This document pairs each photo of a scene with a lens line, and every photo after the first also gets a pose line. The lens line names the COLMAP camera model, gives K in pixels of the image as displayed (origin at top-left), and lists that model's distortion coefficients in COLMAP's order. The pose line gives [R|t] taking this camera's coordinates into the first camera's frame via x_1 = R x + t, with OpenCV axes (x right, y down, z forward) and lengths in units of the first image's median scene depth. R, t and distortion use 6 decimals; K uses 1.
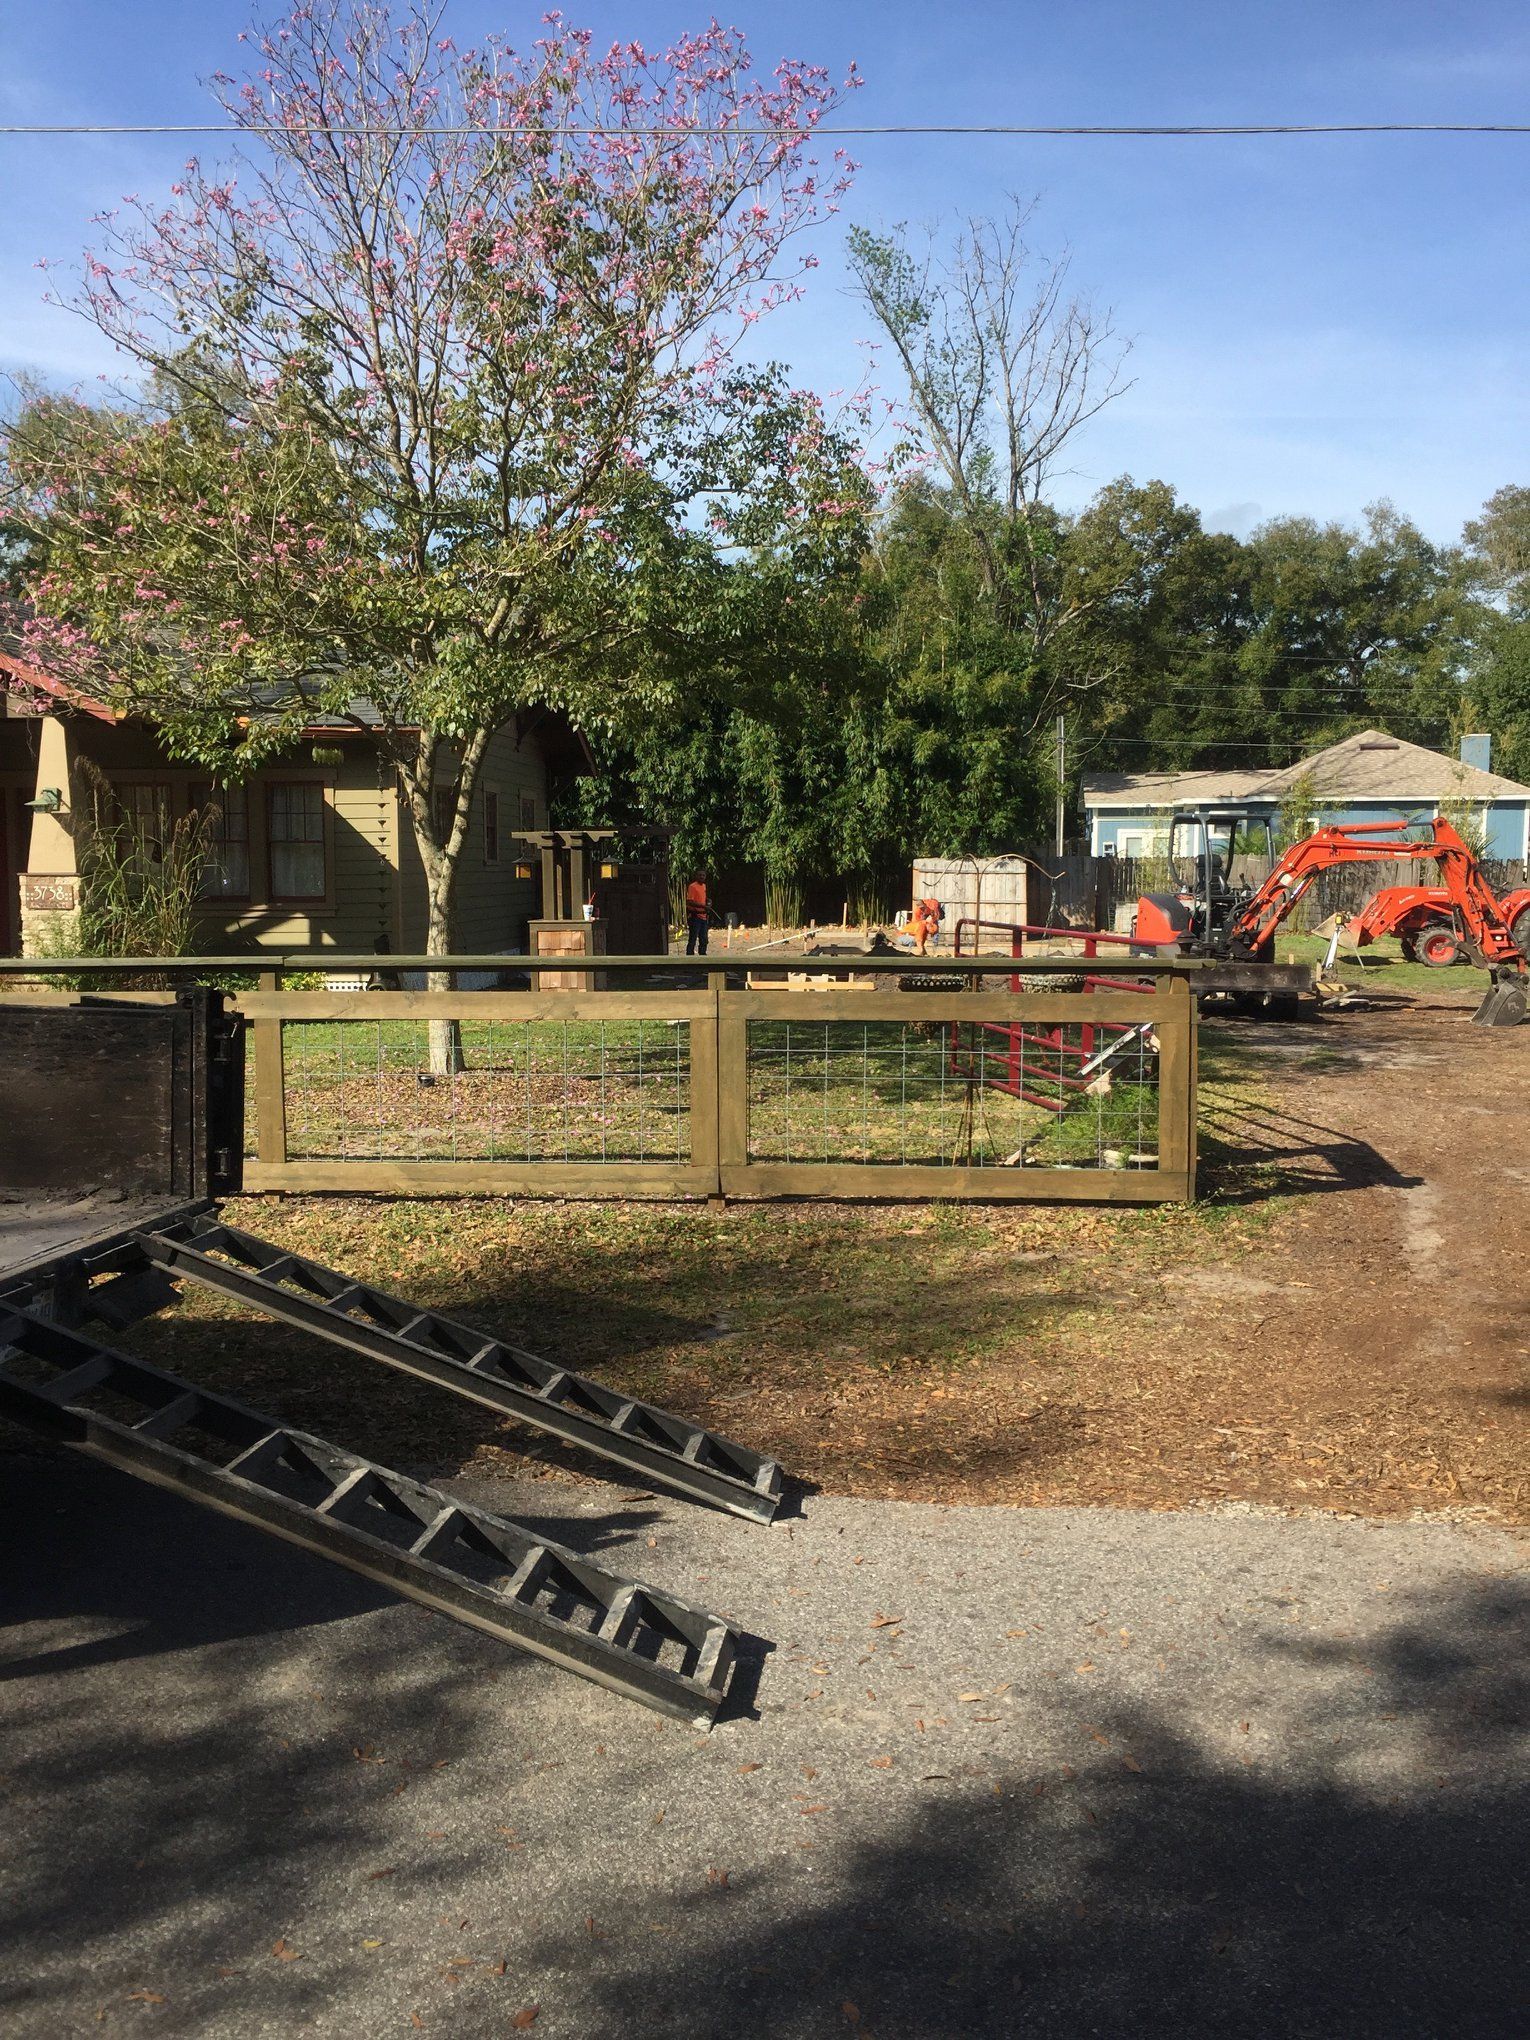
lens RADIAL K [[1673.5, 0, 759.7], [0, 1673.5, 991.8], [0, 0, 1]] dist [0.116756, 0.001329]
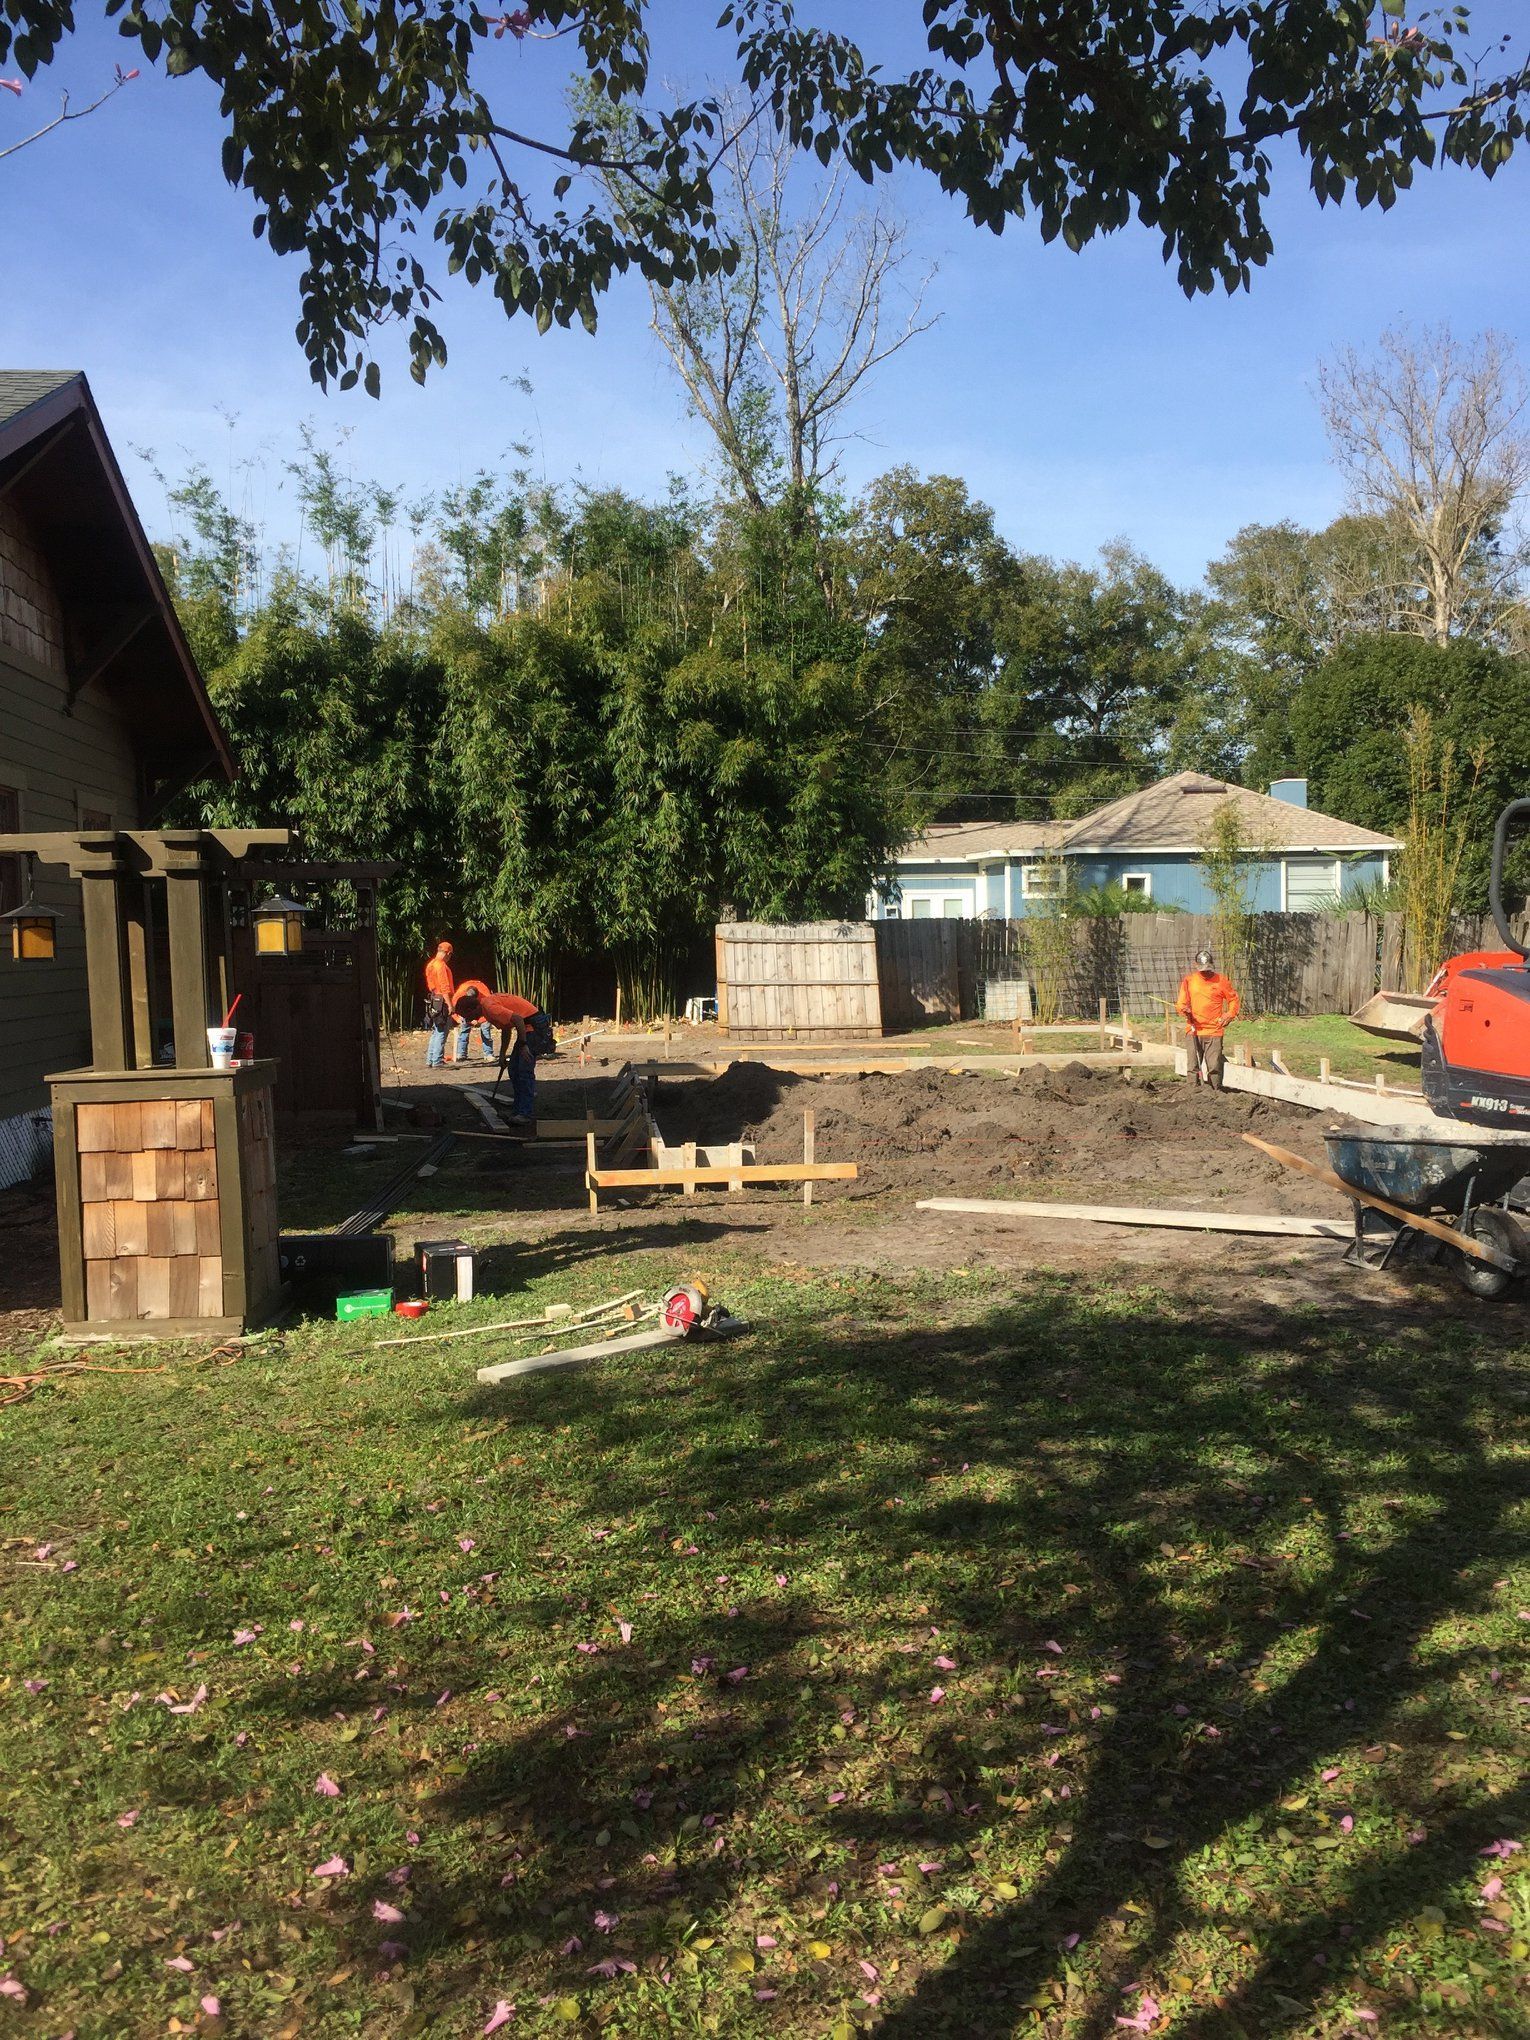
lens RADIAL K [[1768.8, 0, 807.5], [0, 1768.8, 1029.9], [0, 0, 1]] dist [0.075754, -0.004277]
pose [[0.977389, -0.028405, 0.209533, -0.026726], [0.033700, 0.999195, -0.021743, -0.017596], [-0.208747, 0.028312, 0.977560, 0.269549]]
